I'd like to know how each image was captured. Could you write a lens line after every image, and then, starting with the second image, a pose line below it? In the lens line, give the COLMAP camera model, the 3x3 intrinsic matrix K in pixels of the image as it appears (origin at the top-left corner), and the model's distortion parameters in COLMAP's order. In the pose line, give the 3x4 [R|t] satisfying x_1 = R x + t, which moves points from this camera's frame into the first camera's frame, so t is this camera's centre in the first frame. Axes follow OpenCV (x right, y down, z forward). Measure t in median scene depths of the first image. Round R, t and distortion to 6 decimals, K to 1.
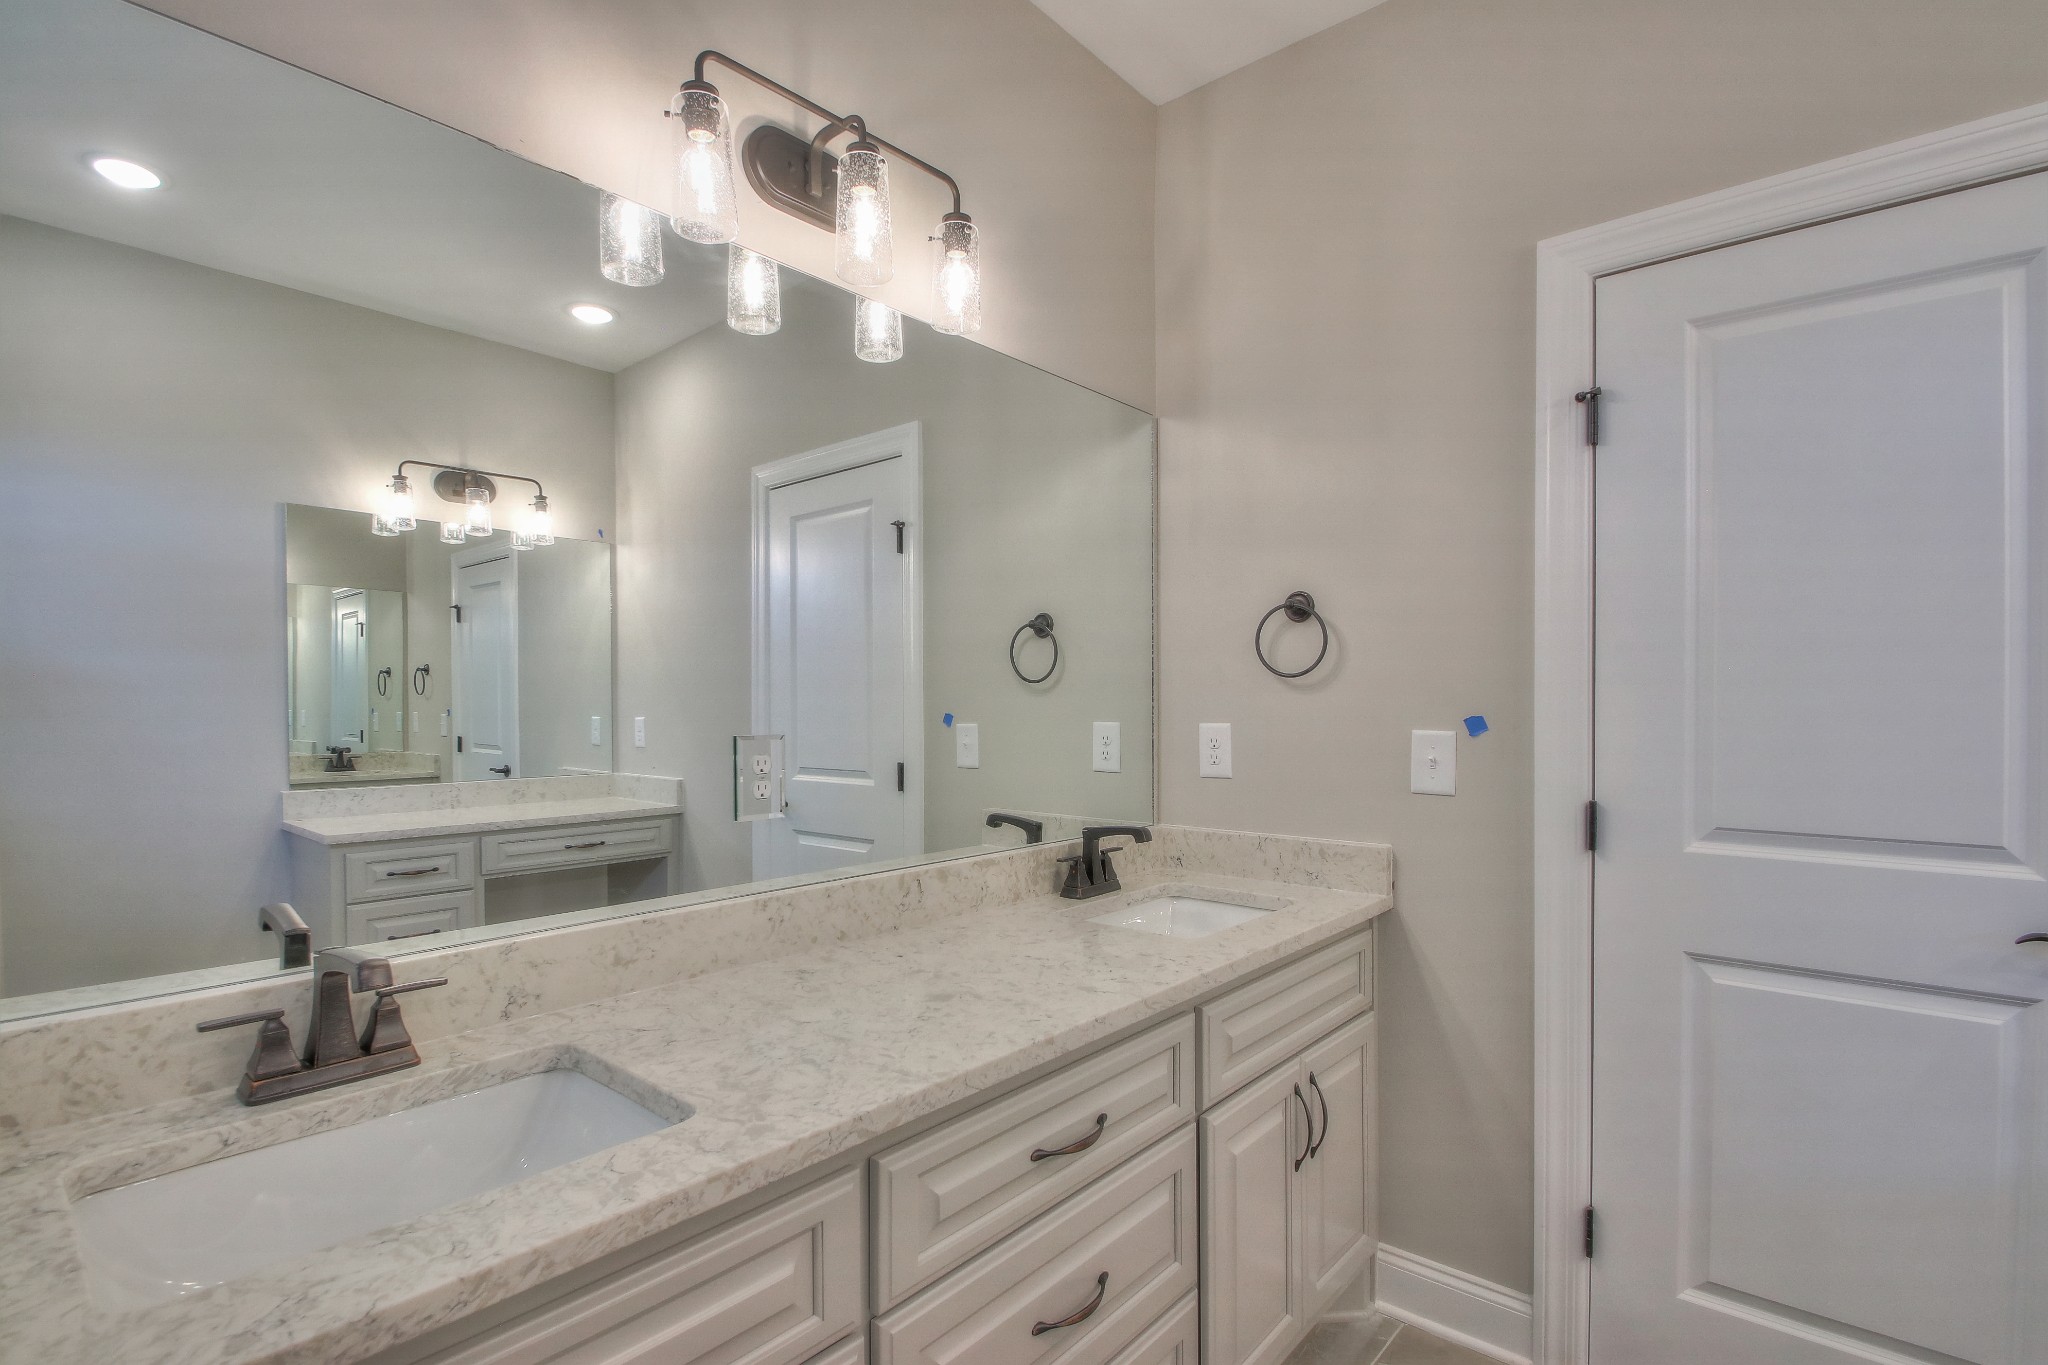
lens RADIAL K [[954.8, 0, 987.7], [0, 954.8, 711.0], [0, 0, 1]] dist [0.003450, -0.010510]
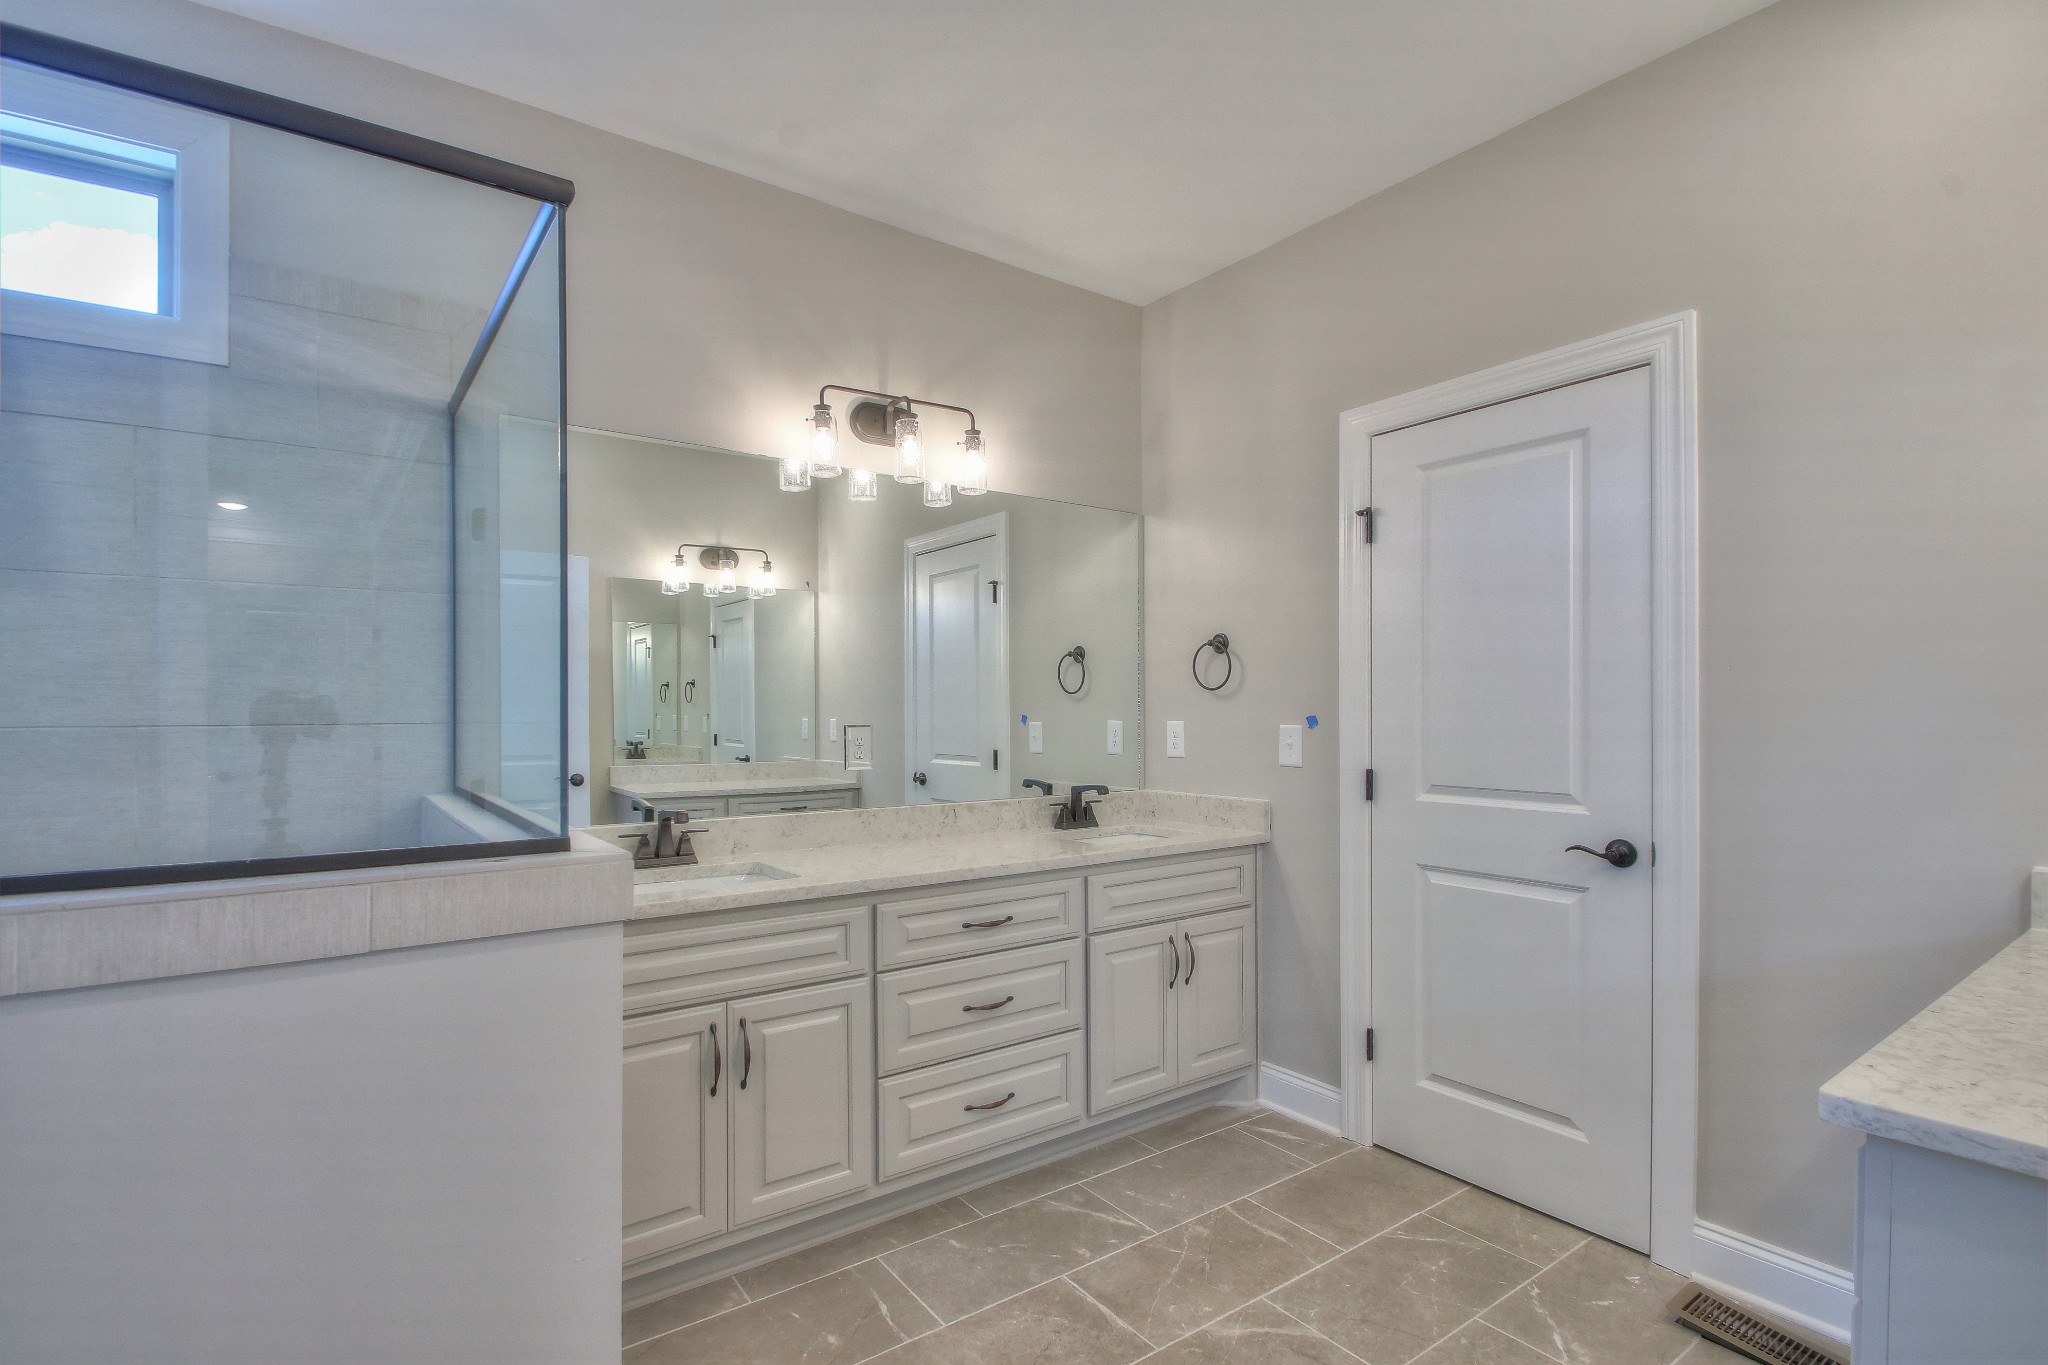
lens RADIAL K [[954.8, 0, 987.7], [0, 954.8, 711.0], [0, 0, 1]] dist [0.003450, -0.010510]
pose [[0.974062, -0.000823, -0.226278, 0.307538], [-0.000581, 0.999981, -0.006134, 0.006992], [0.226279, 0.006106, 0.974043, -0.550737]]
